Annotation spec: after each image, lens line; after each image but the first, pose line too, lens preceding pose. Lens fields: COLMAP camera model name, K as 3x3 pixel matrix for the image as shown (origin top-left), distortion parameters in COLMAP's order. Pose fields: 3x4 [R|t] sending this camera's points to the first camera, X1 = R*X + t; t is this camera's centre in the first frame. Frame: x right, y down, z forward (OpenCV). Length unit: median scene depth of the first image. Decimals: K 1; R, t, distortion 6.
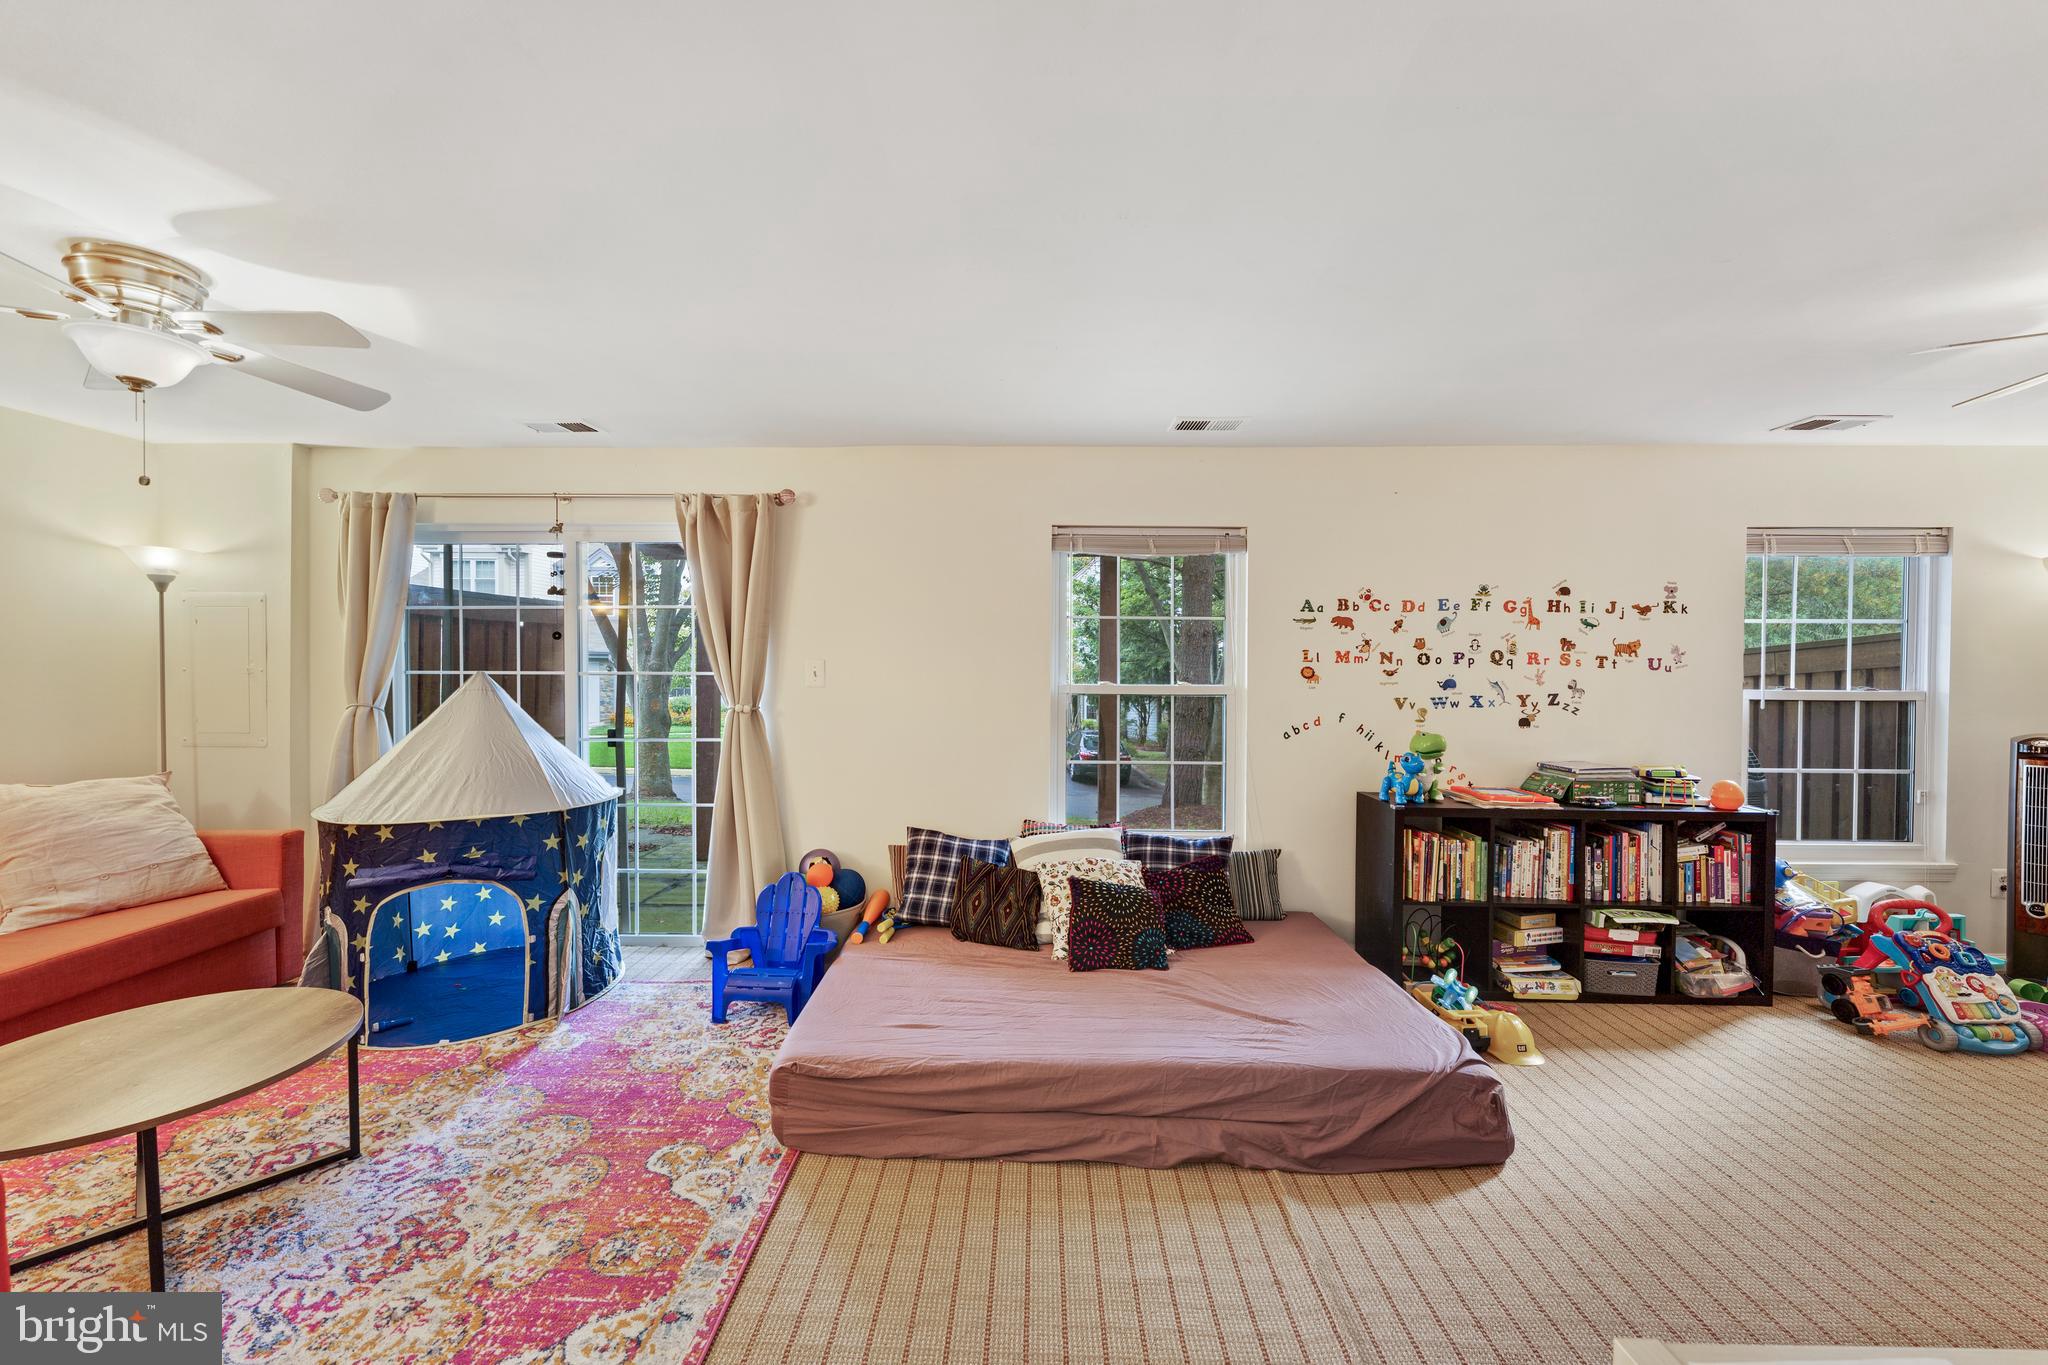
lens RADIAL K [[881.7, 0, 1022.3], [0, 881.7, 680.7], [0, 0, 1]] dist [-0.025323, -0.000005]
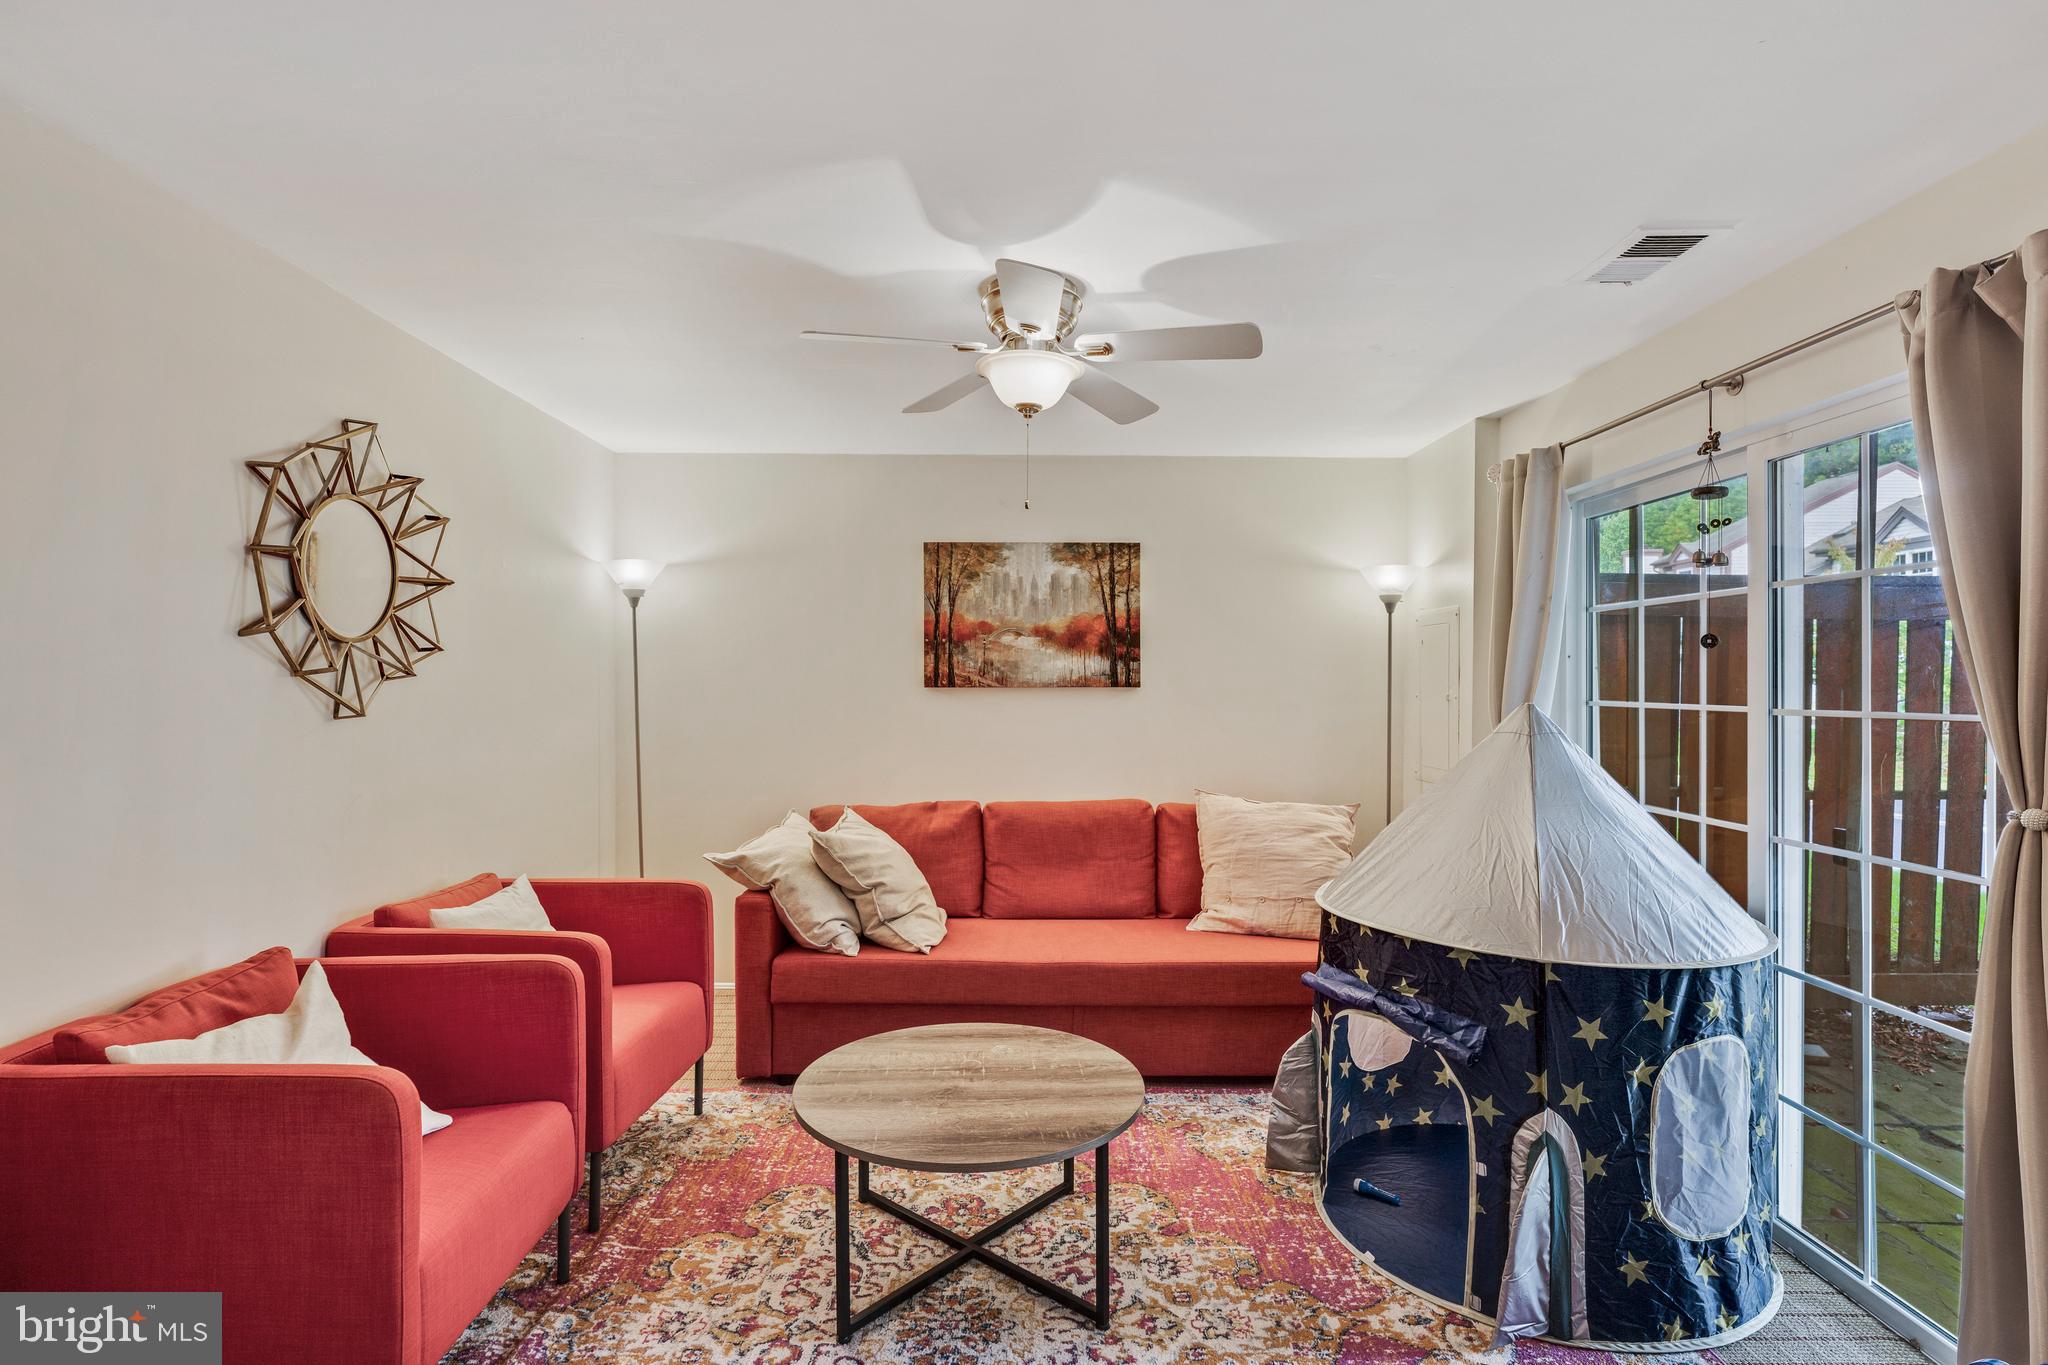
lens RADIAL K [[981.2, 0, 1023.7], [0, 981.2, 674.0], [0, 0, 1]] dist [-0.029164, -0.000016]
pose [[0.023299, -0.012090, -0.999655, 0.060272], [-0.031285, 0.999428, -0.012817, -0.010070], [0.999239, 0.031573, 0.022908, 0.576221]]
